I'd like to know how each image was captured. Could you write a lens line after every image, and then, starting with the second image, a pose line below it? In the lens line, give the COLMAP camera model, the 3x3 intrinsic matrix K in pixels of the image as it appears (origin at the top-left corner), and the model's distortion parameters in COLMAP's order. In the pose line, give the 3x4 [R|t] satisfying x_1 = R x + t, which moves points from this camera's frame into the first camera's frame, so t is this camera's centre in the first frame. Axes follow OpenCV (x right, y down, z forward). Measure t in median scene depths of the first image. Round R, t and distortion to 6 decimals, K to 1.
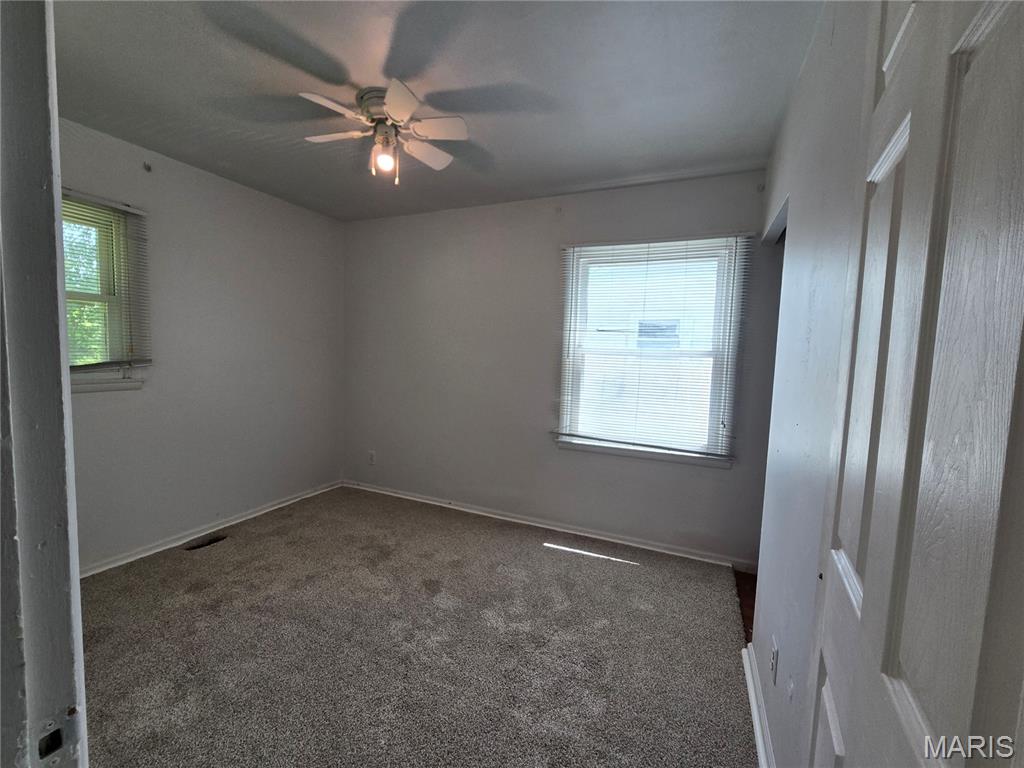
lens RADIAL K [[417.2, 0, 509.0], [0, 417.2, 385.5], [0, 0, 1]] dist [-0.000980, 0.000095]
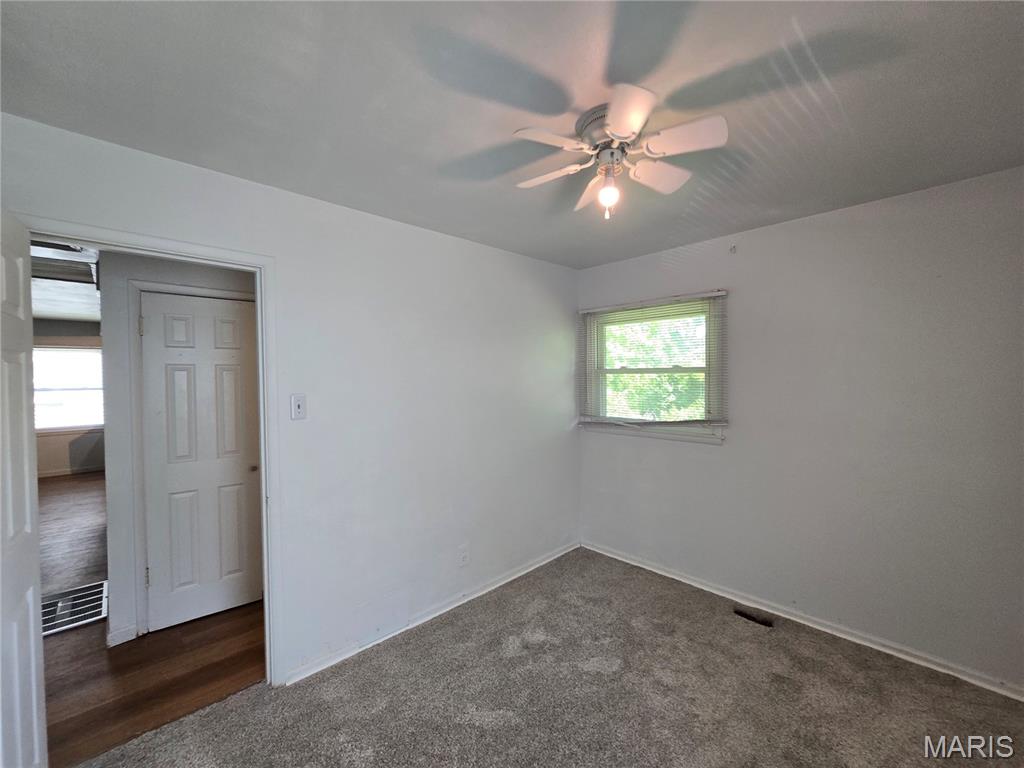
lens RADIAL K [[417.2, 0, 509.0], [0, 417.2, 385.5], [0, 0, 1]] dist [-0.000980, 0.000095]
pose [[-0.381787, -0.011195, -0.924183, 0.395099], [-0.071783, 0.997265, 0.017574, -0.134110], [0.921459, 0.073050, -0.381547, 0.895812]]
